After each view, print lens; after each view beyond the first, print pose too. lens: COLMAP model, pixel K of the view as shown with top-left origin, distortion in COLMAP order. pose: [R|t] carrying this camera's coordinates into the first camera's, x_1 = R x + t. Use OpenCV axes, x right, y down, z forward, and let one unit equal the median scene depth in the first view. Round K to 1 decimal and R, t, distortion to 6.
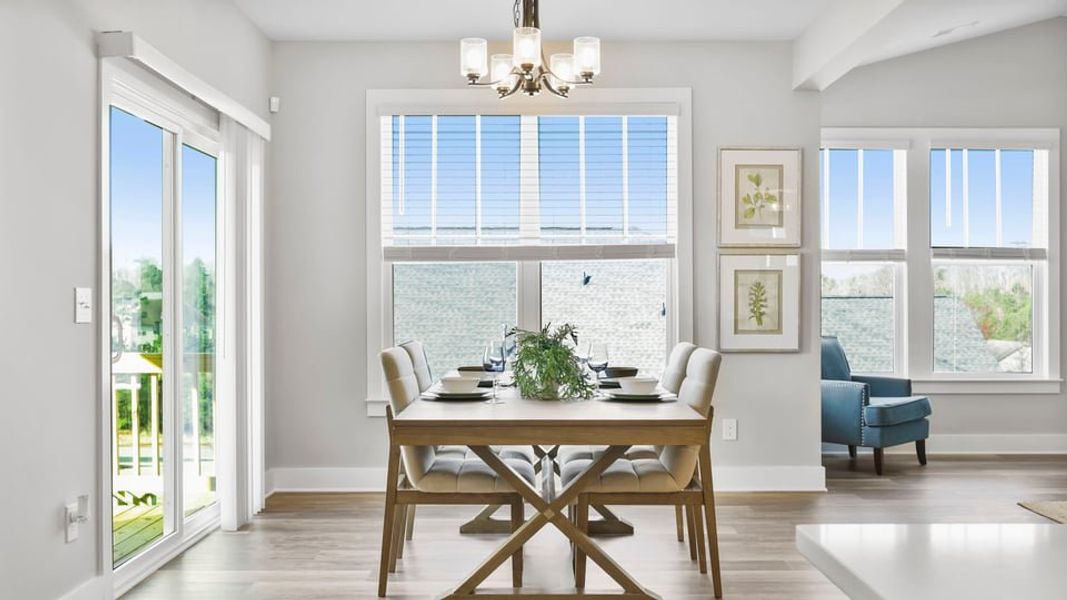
lens RADIAL K [[1177.3, 0, 534.9], [0, 1177.3, 303.3], [0, 0, 1]] dist [-0.054249, 0.000000]
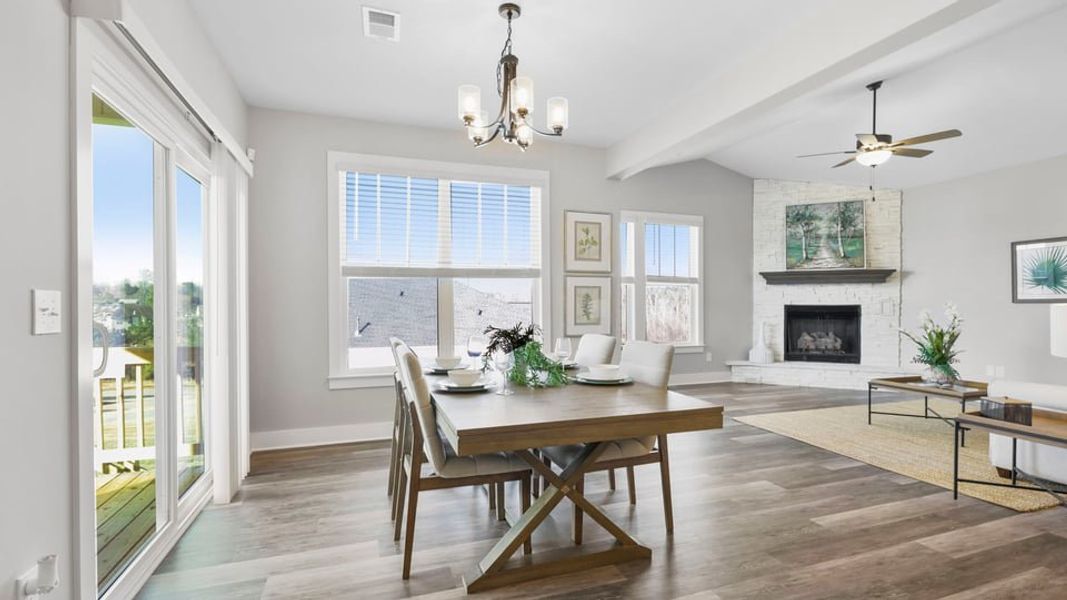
lens RADIAL K [[499.2, 0, 530.9], [0, 499.2, 307.8], [0, 0, 1]] dist [-0.005726, -0.001099]
pose [[0.932668, -0.002259, 0.360729, -0.134965], [0.000421, 0.999987, 0.005175, -0.001873], [-0.360736, -0.004675, 0.932656, 0.379695]]
